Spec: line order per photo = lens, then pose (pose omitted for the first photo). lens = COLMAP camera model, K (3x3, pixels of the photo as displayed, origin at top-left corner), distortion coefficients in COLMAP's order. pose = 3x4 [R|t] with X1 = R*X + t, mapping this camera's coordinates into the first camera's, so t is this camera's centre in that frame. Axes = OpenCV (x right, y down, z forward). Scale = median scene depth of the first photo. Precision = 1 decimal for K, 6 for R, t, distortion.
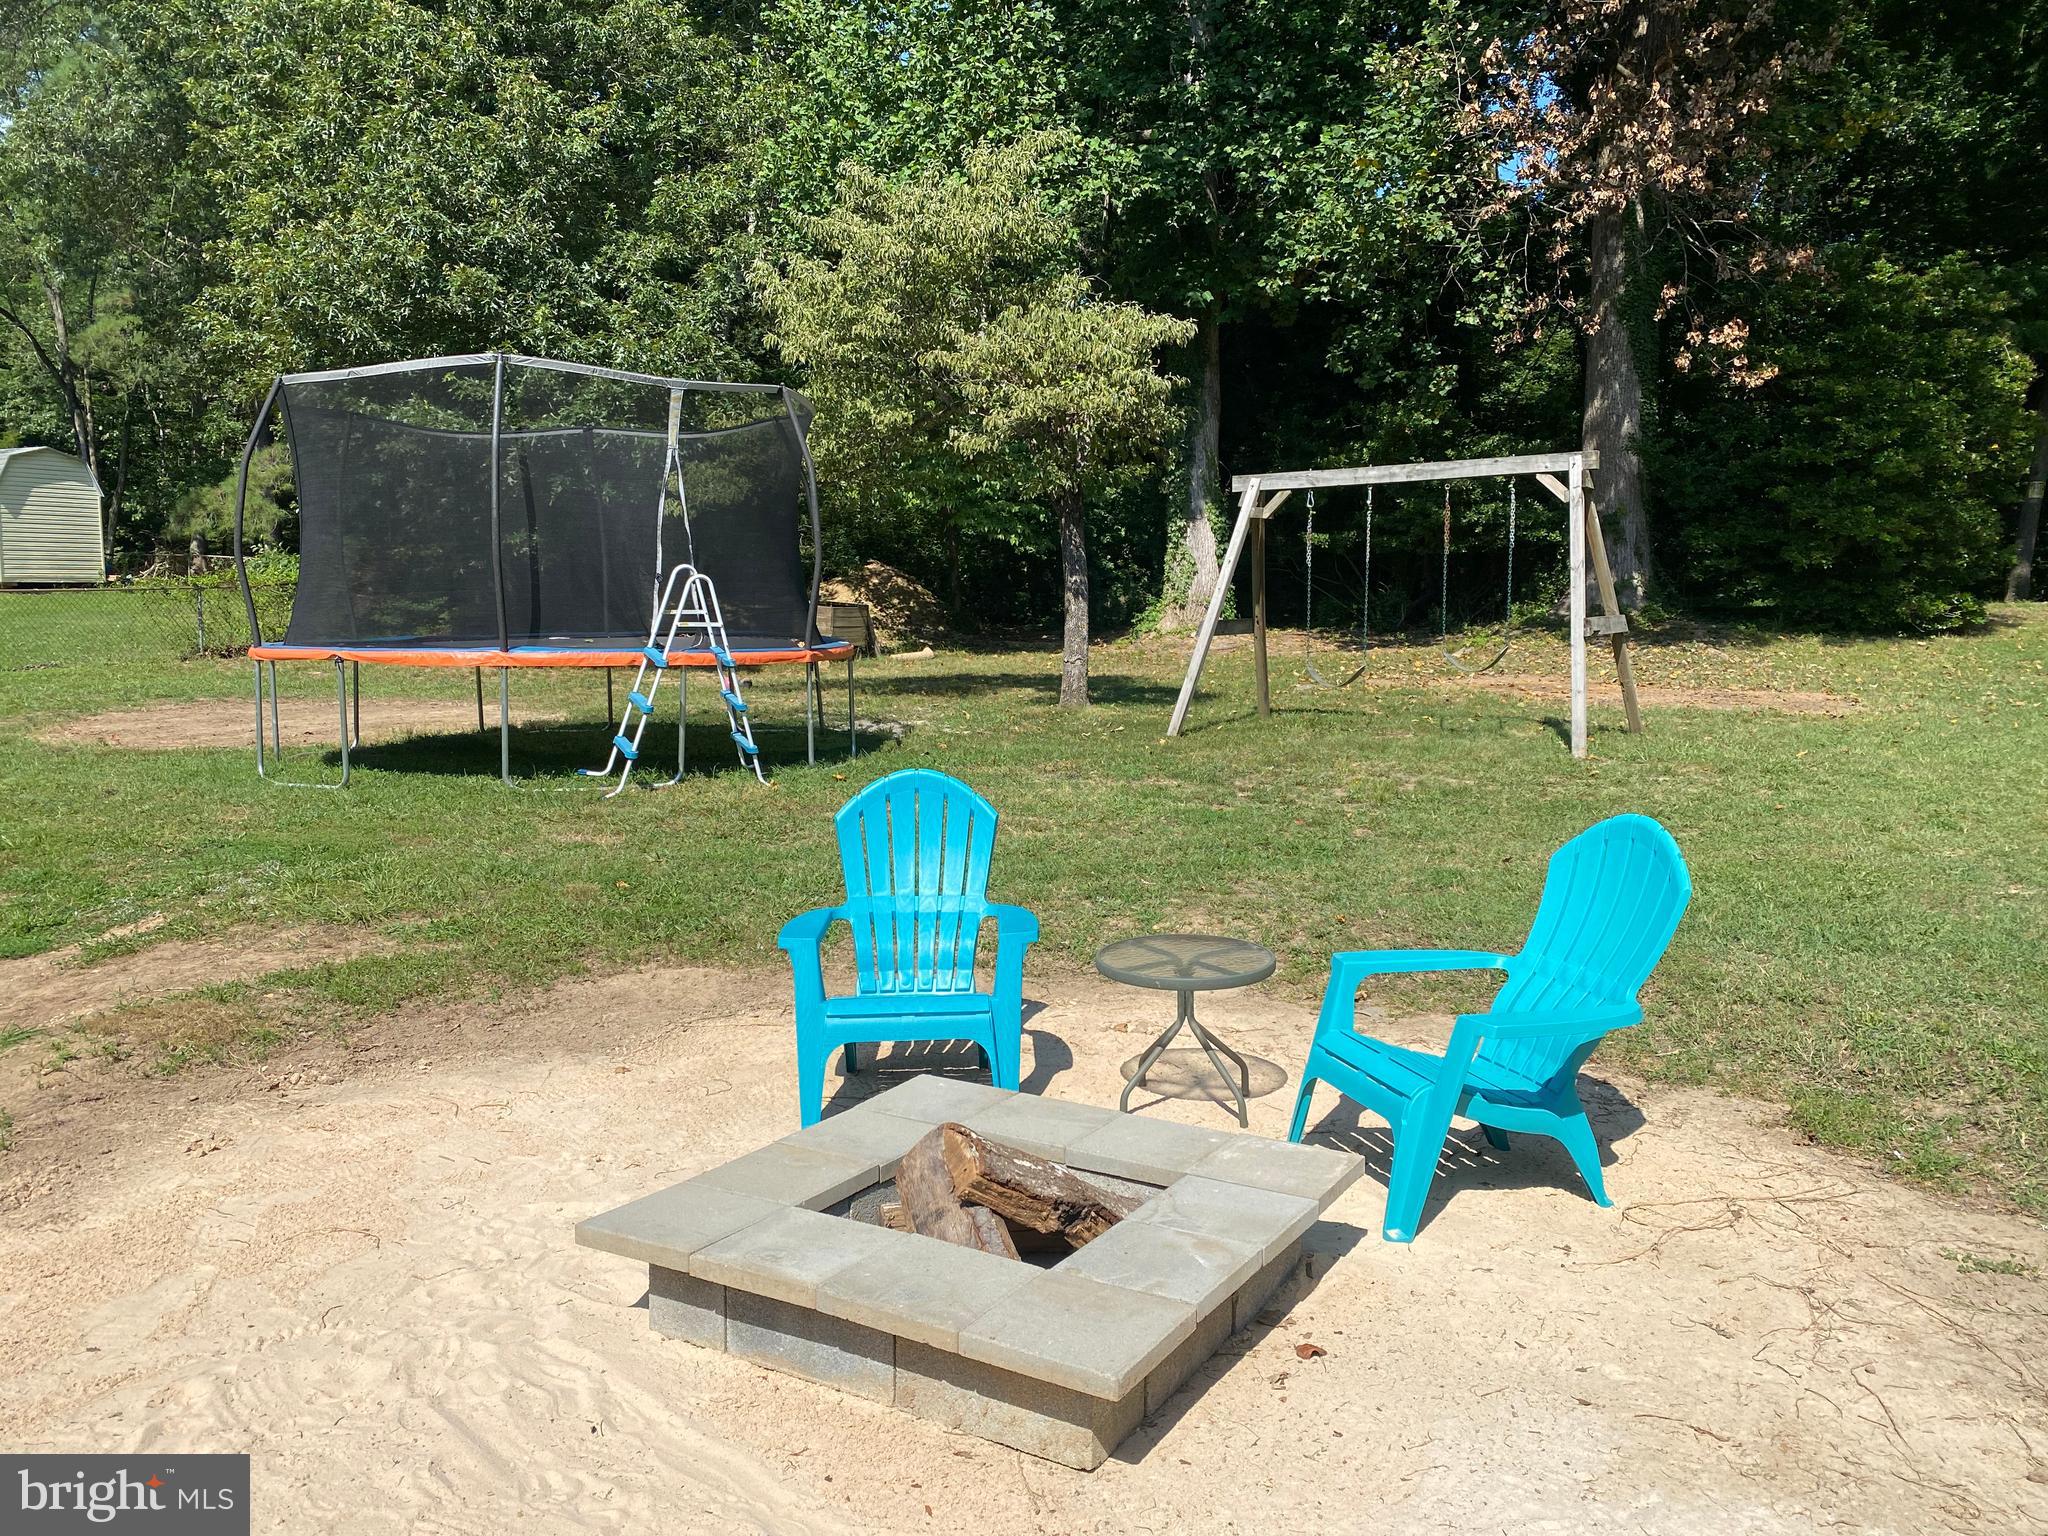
lens RADIAL K [[1567.4, 0, 1009.4], [0, 1567.4, 751.9], [0, 0, 1]] dist [0.000512, -0.001760]
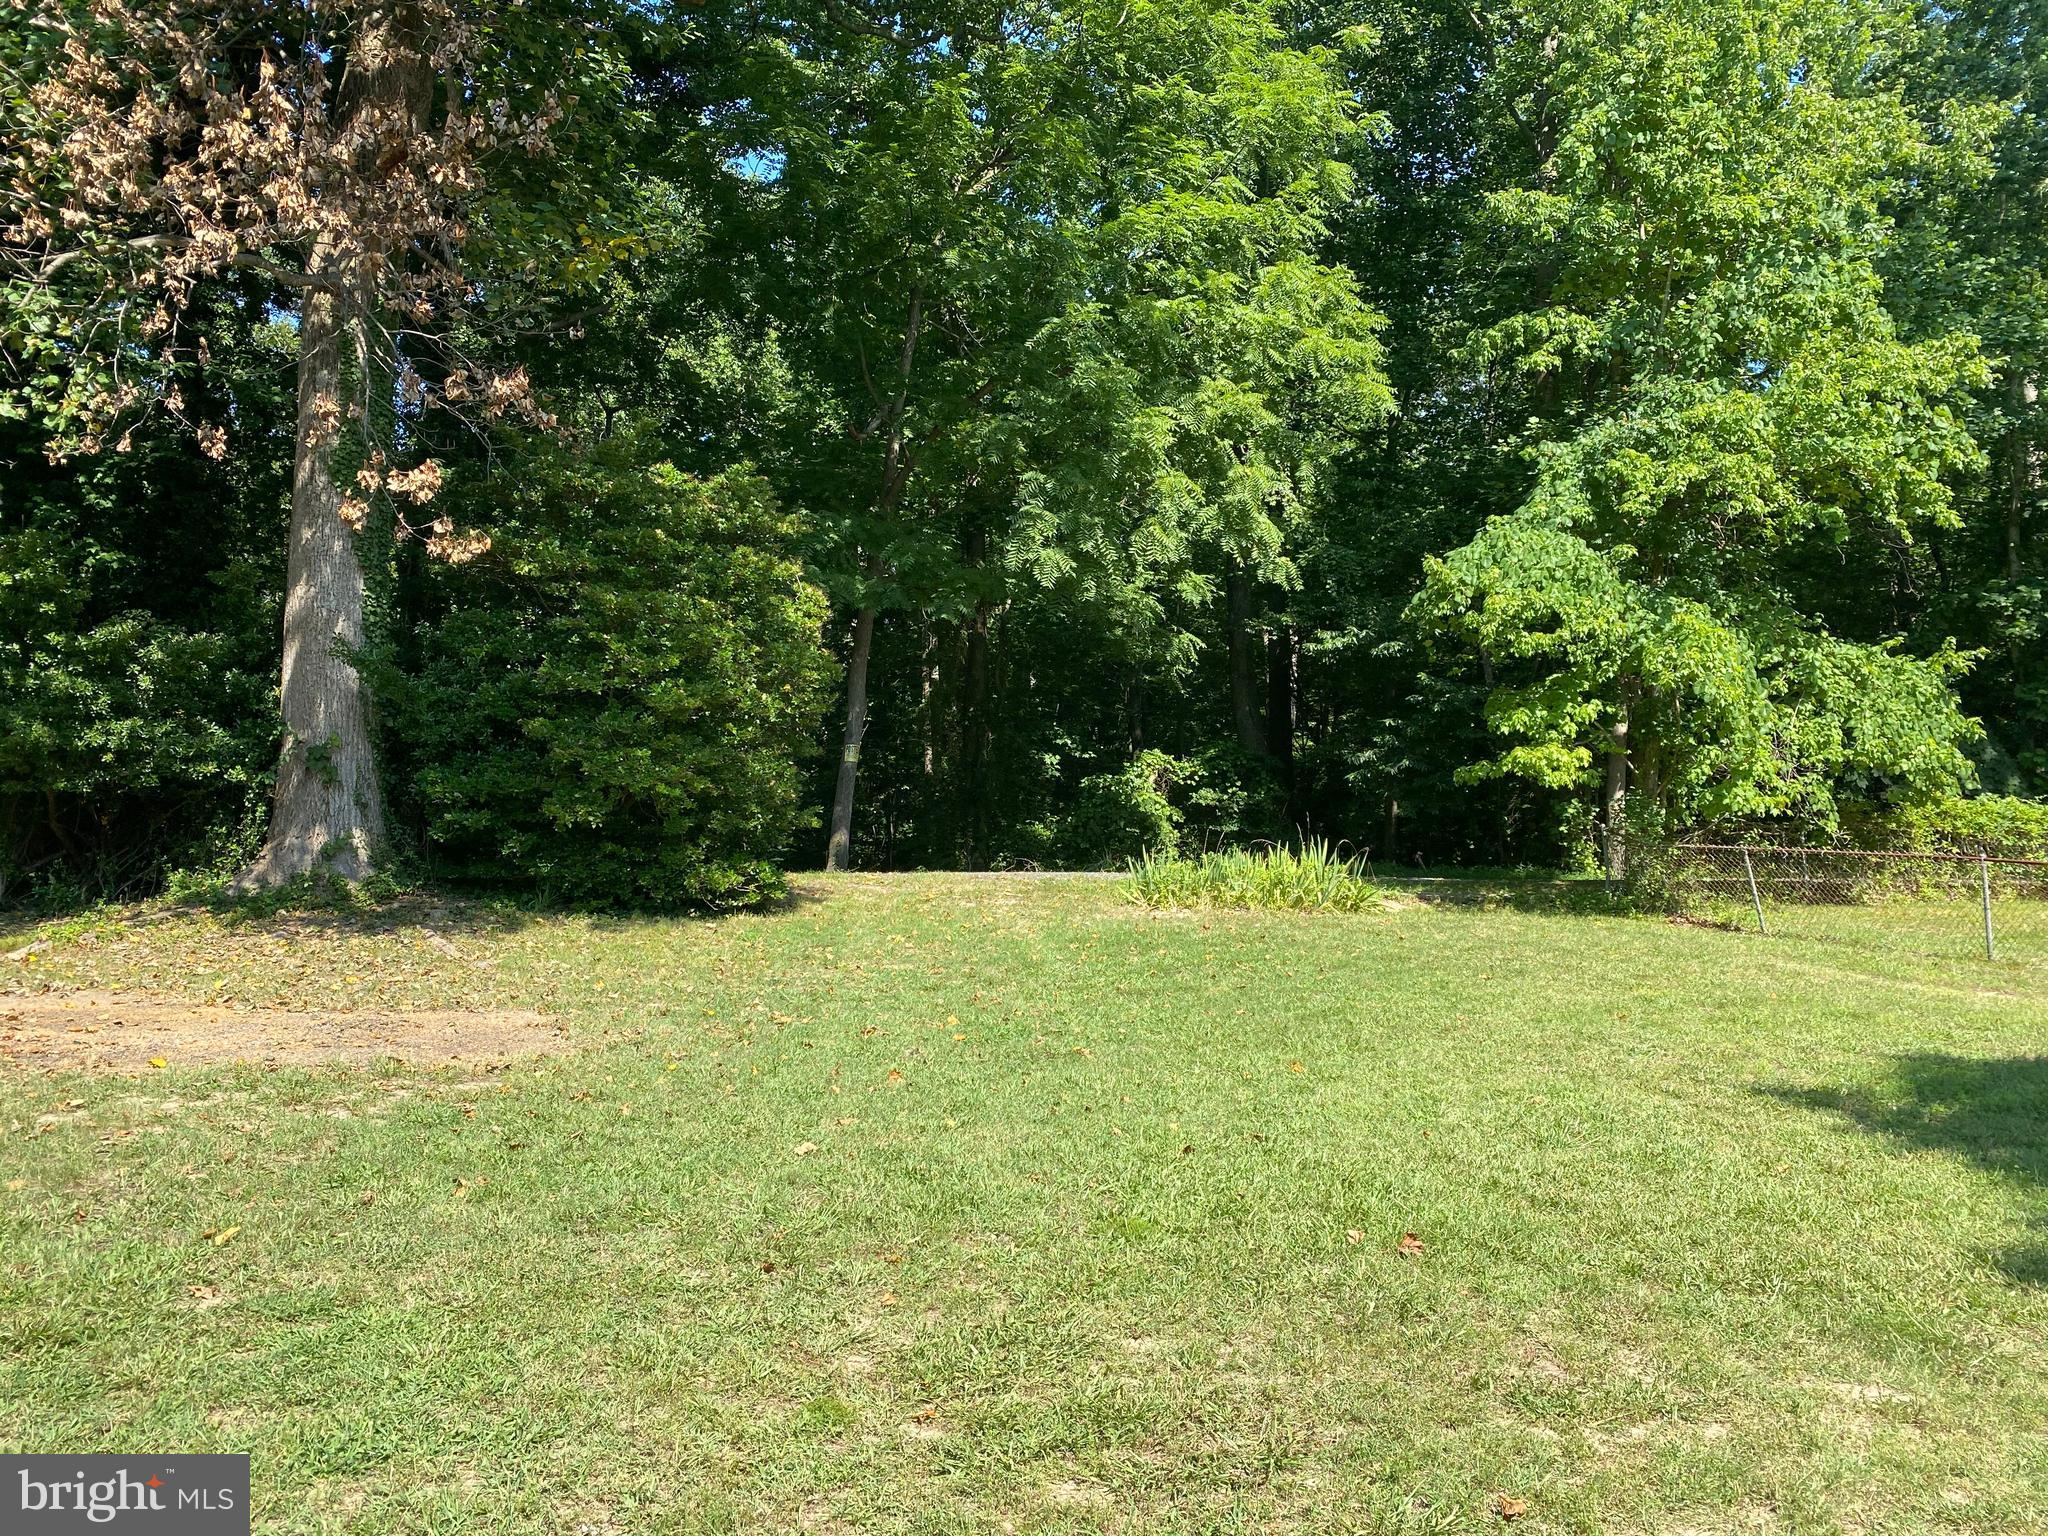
lens RADIAL K [[1567.4, 0, 1009.4], [0, 1567.4, 751.9], [0, 0, 1]] dist [0.000512, -0.001760]
pose [[0.795724, 0.051286, 0.603484, 0.298952], [0.051200, 0.987146, -0.151401, -0.038004], [-0.603492, 0.151372, 0.782869, 0.378208]]
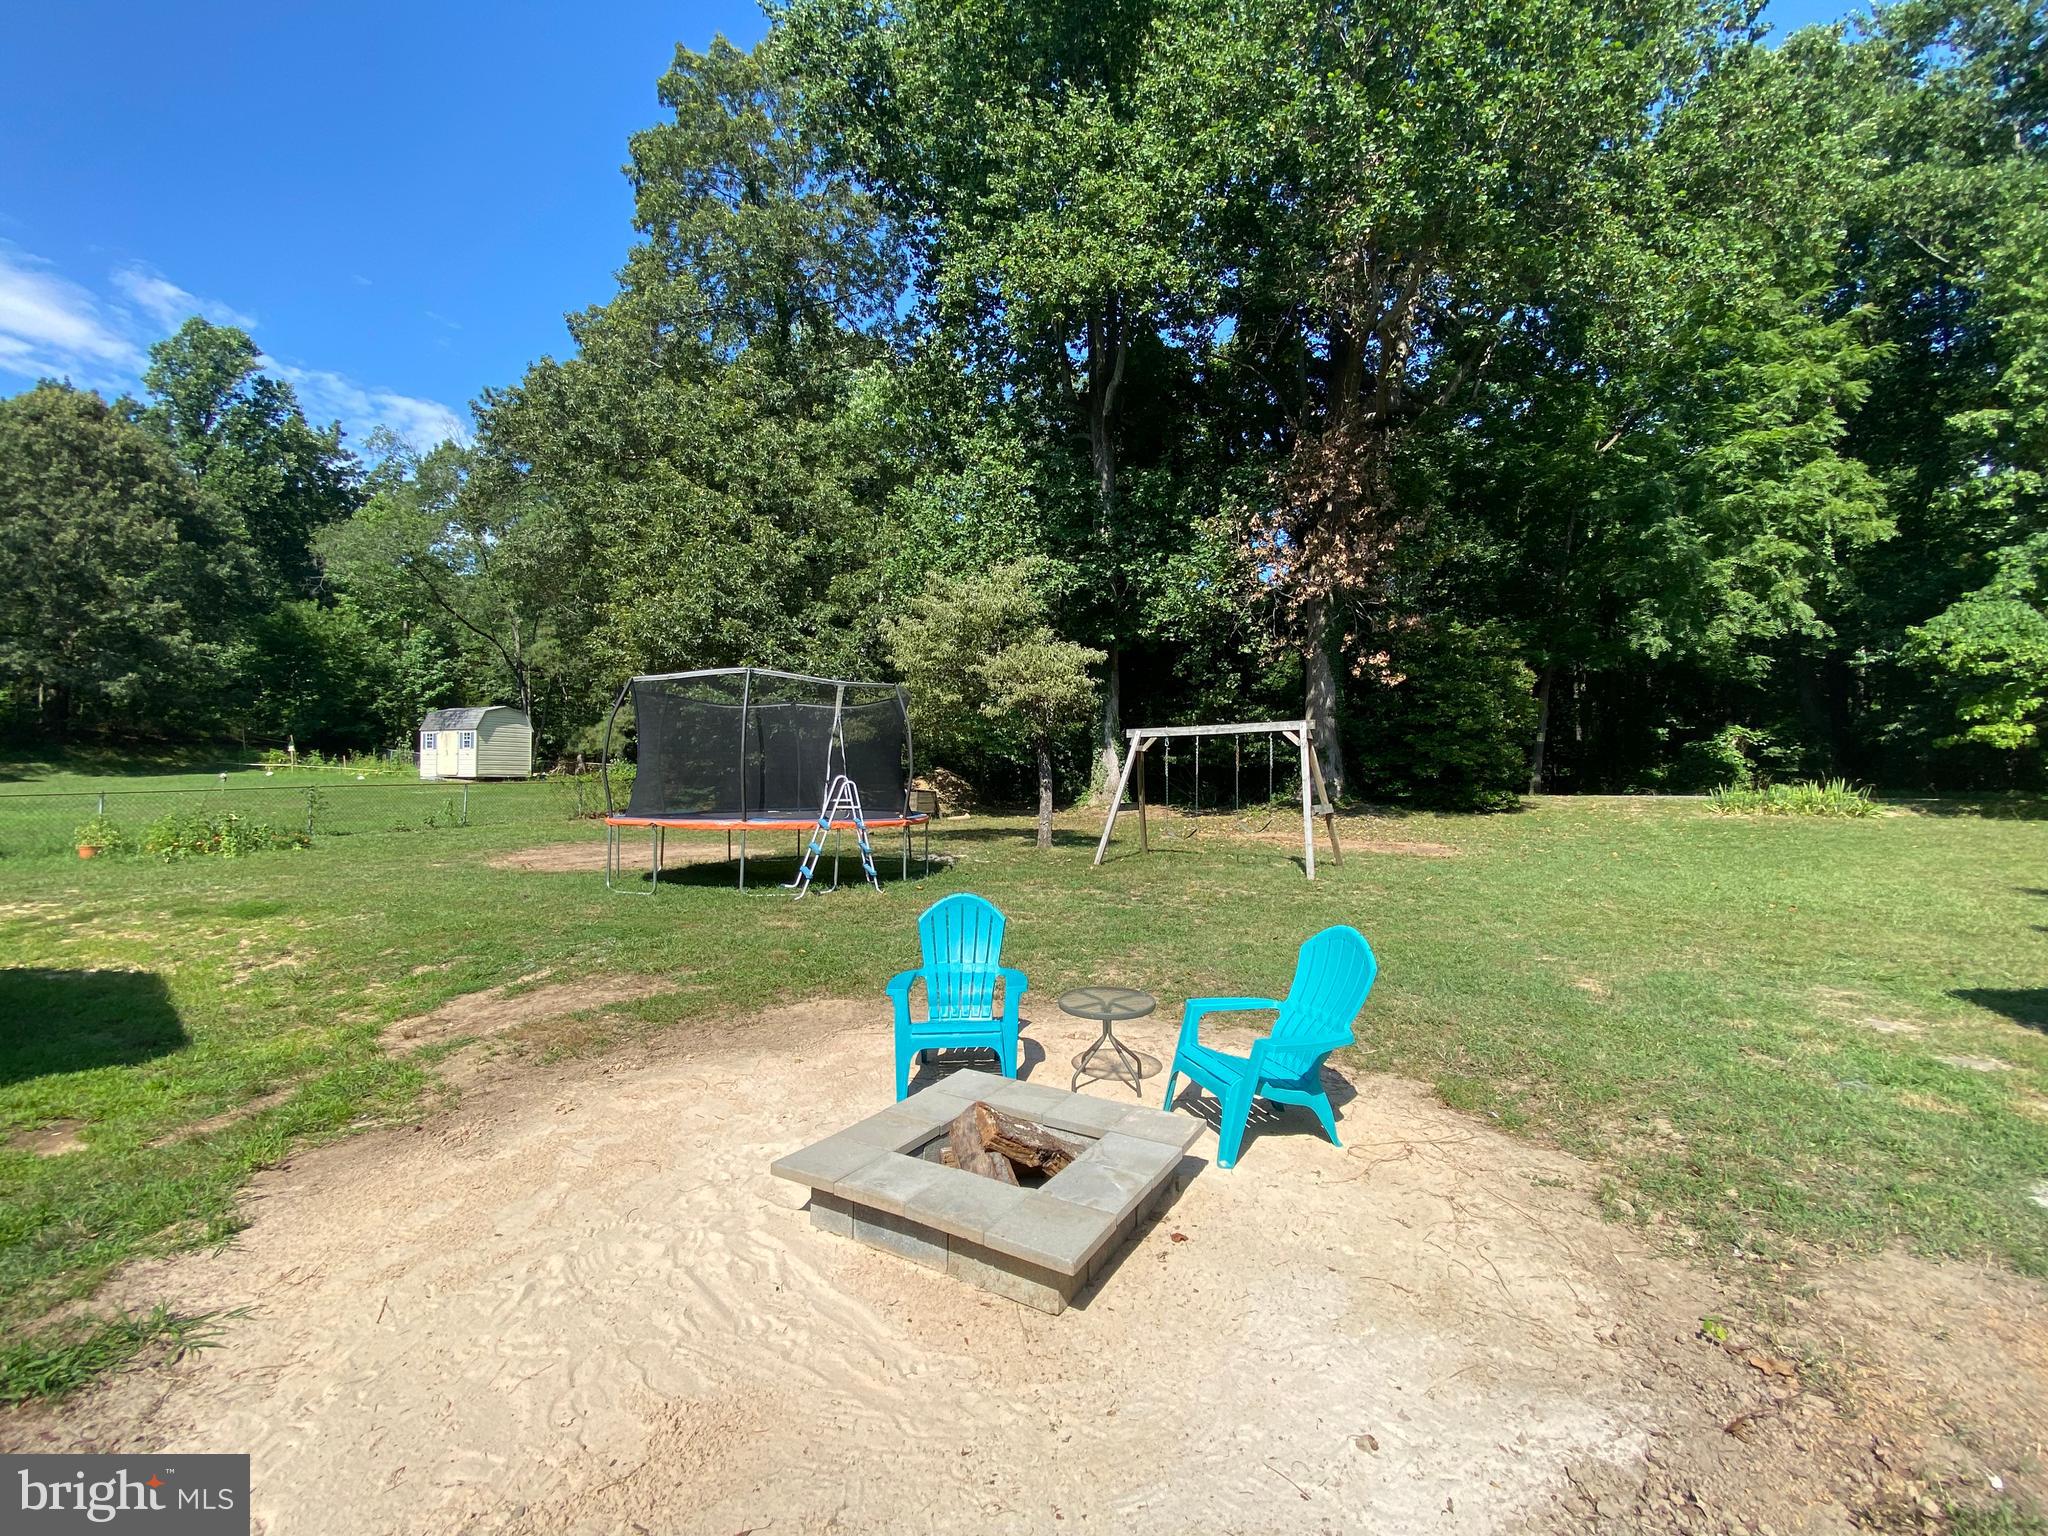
lens RADIAL K [[826.1, 0, 1024.0], [0, 826.1, 768.0], [0, 0, 1]] dist [0.012006, -0.018242]
pose [[0.999843, 0.006608, 0.016432, -0.000759], [-0.004576, 0.992670, -0.120769, -0.005482], [-0.017110, 0.120675, 0.992545, -0.000711]]
